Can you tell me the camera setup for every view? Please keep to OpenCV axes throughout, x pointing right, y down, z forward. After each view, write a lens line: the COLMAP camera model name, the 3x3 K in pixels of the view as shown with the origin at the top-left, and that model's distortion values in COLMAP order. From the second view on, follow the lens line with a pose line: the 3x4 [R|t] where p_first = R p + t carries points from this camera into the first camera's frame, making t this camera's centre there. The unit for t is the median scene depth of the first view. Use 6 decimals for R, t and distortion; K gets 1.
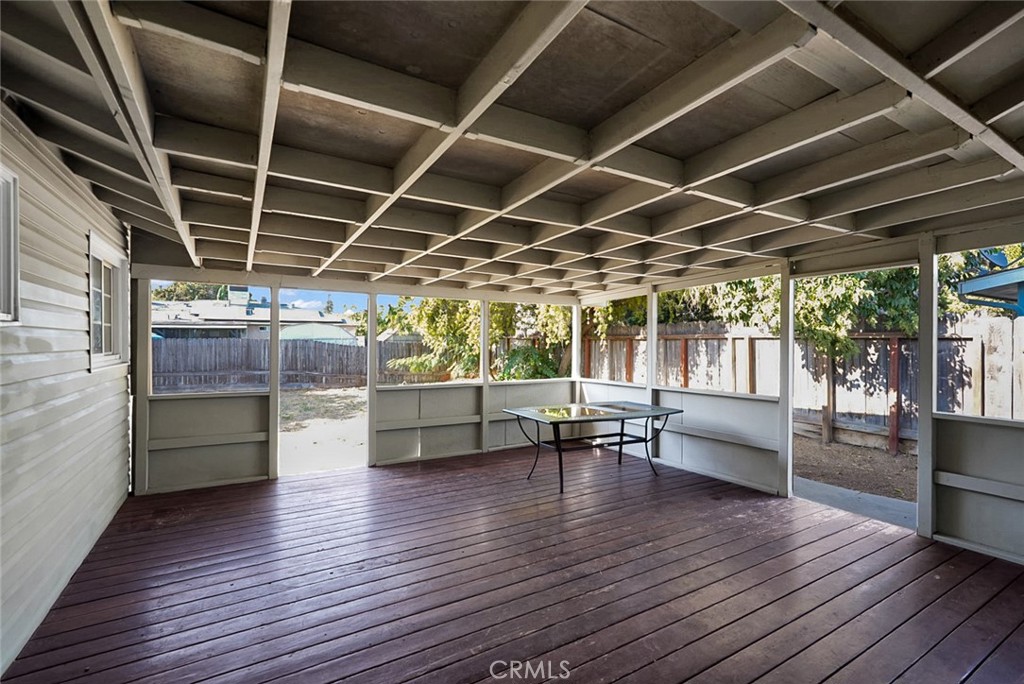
lens RADIAL K [[475.2, 0, 512.0], [0, 475.2, 342.0], [0, 0, 1]] dist [-0.000273, -0.000050]
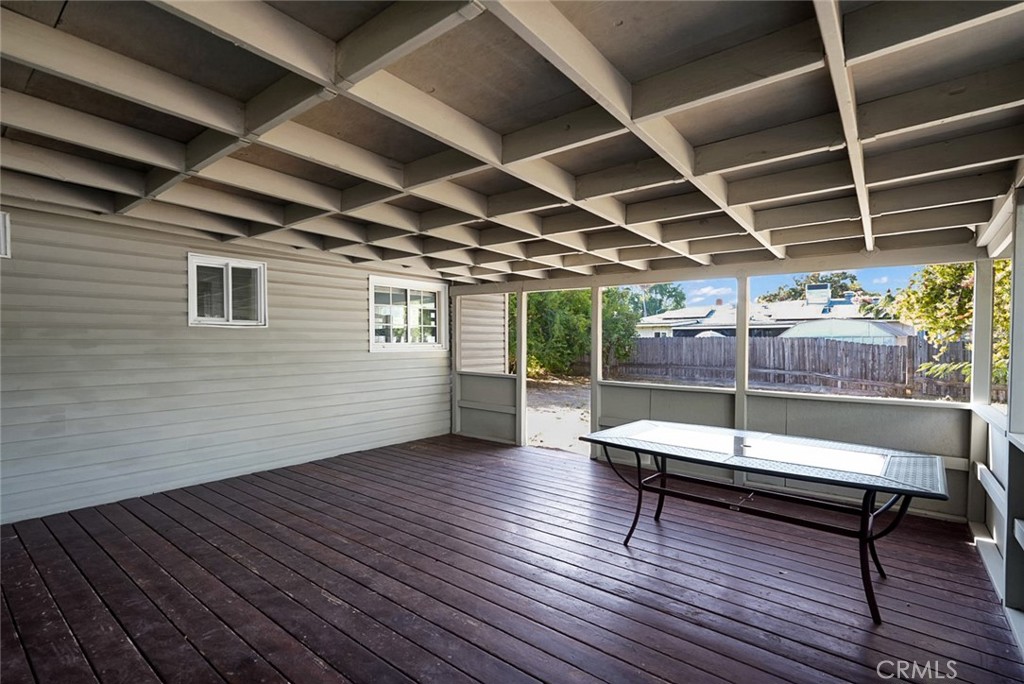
lens RADIAL K [[459.8, 0, 512.0], [0, 459.8, 342.0], [0, 0, 1]] dist [0.000619, 0.000089]
pose [[0.360917, 0.002572, -0.932594, 0.174064], [-0.002684, 0.999995, 0.001719, 0.003597], [0.932594, 0.001882, 0.360922, 0.152276]]
